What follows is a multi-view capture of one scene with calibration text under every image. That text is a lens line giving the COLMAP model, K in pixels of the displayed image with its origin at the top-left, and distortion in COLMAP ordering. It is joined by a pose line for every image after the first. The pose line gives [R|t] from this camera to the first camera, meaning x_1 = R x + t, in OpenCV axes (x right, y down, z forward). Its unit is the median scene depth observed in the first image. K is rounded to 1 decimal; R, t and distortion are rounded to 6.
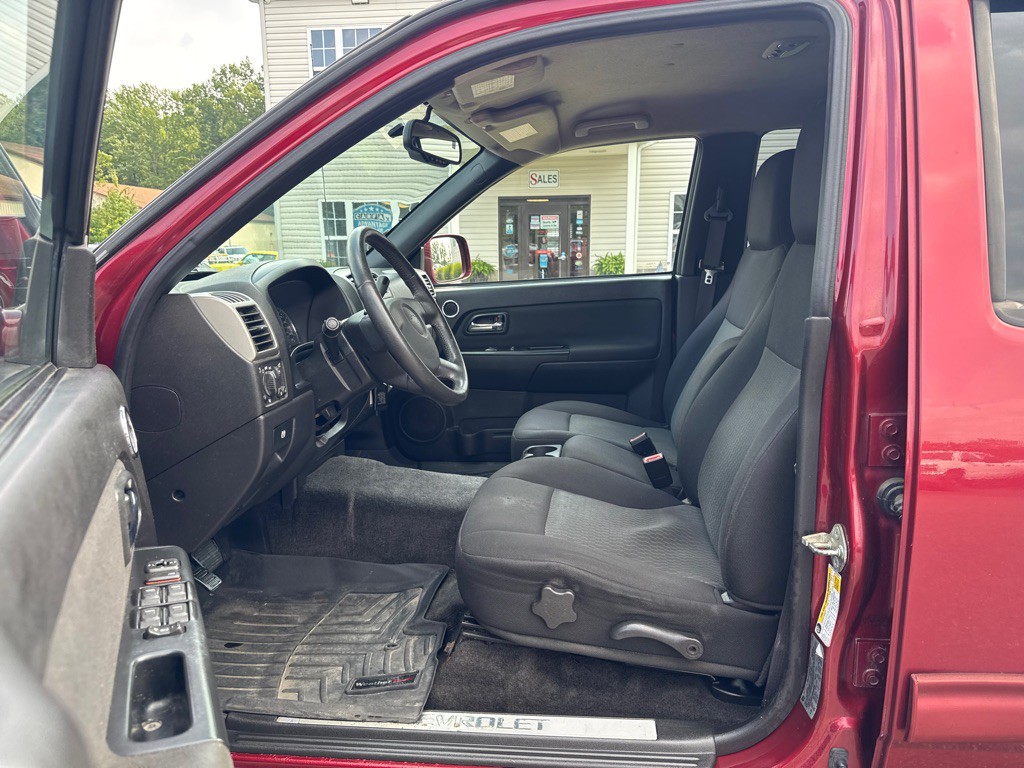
lens RADIAL K [[689.7, 0, 513.2], [0, 689.7, 411.1], [0, 0, 1]] dist [0.037426, -0.002368]
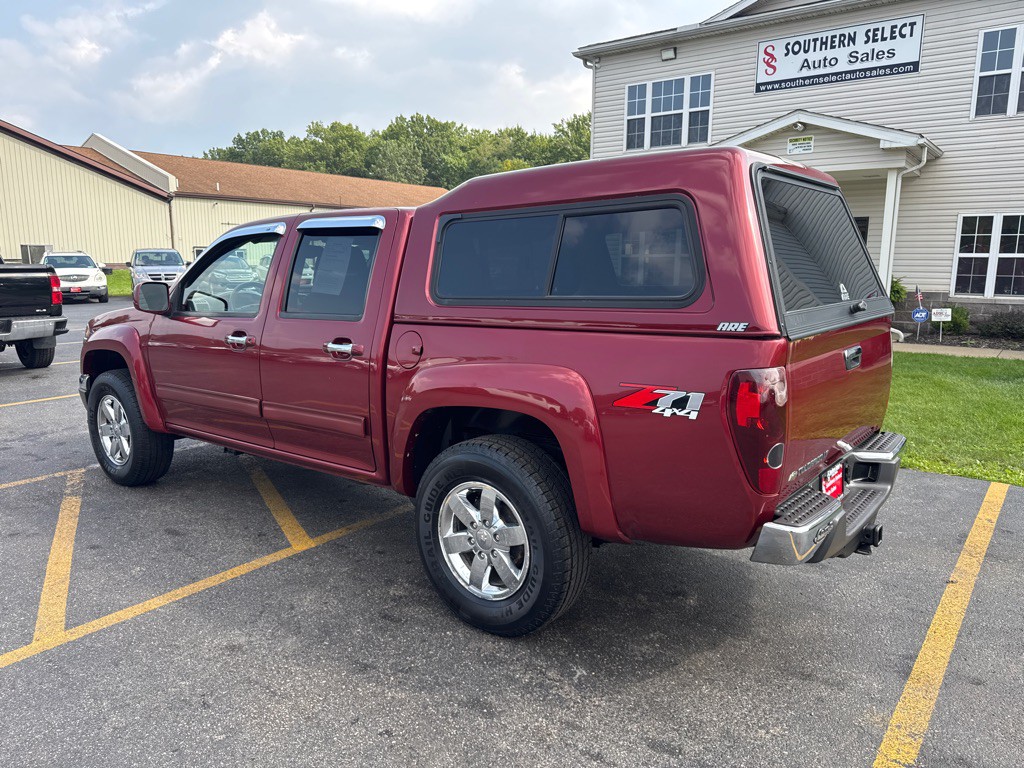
lens RADIAL K [[720.0, 0, 503.5], [0, 720.0, 381.1], [0, 0, 1]] dist [0.006447, -0.009756]
pose [[0.831289, 0.105875, -0.545665, 0.248737], [-0.135399, 0.990692, -0.014050, 0.007606], [0.539098, 0.085562, 0.837886, -0.113019]]
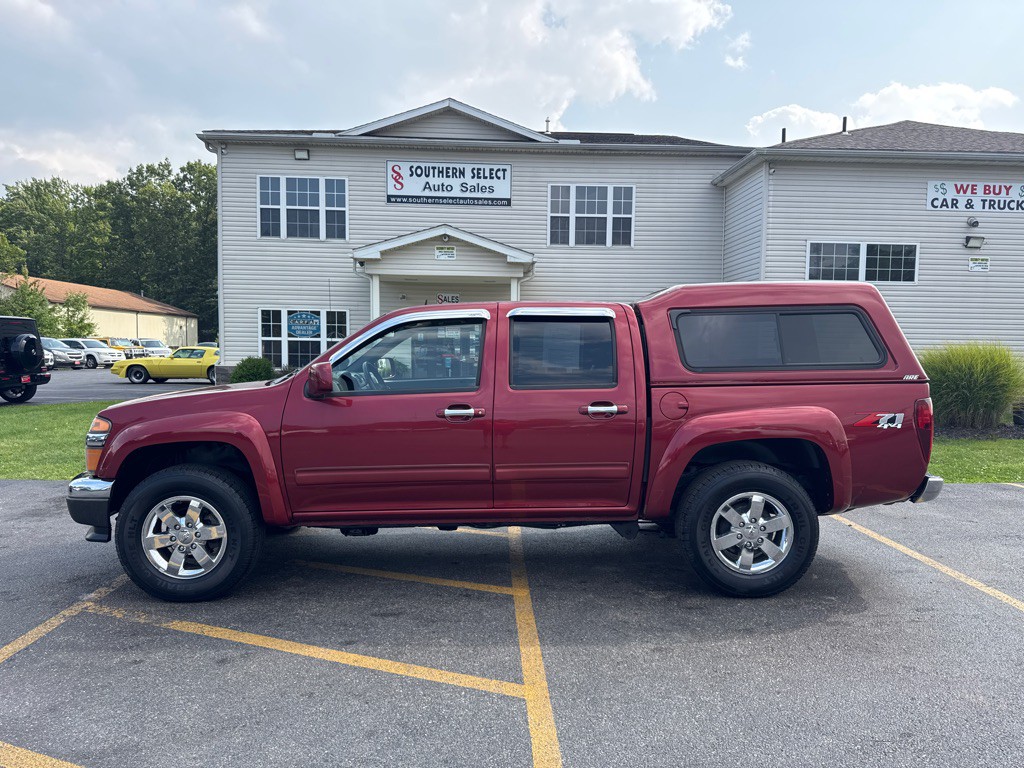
lens RADIAL K [[721.1, 0, 505.2], [0, 721.1, 386.9], [0, 0, 1]] dist [0.056556, -0.078475]
pose [[0.993606, 0.017597, 0.111522, 0.002381], [0.001910, 0.985018, -0.172443, 0.042712], [-0.112885, 0.171553, 0.978686, -0.232958]]
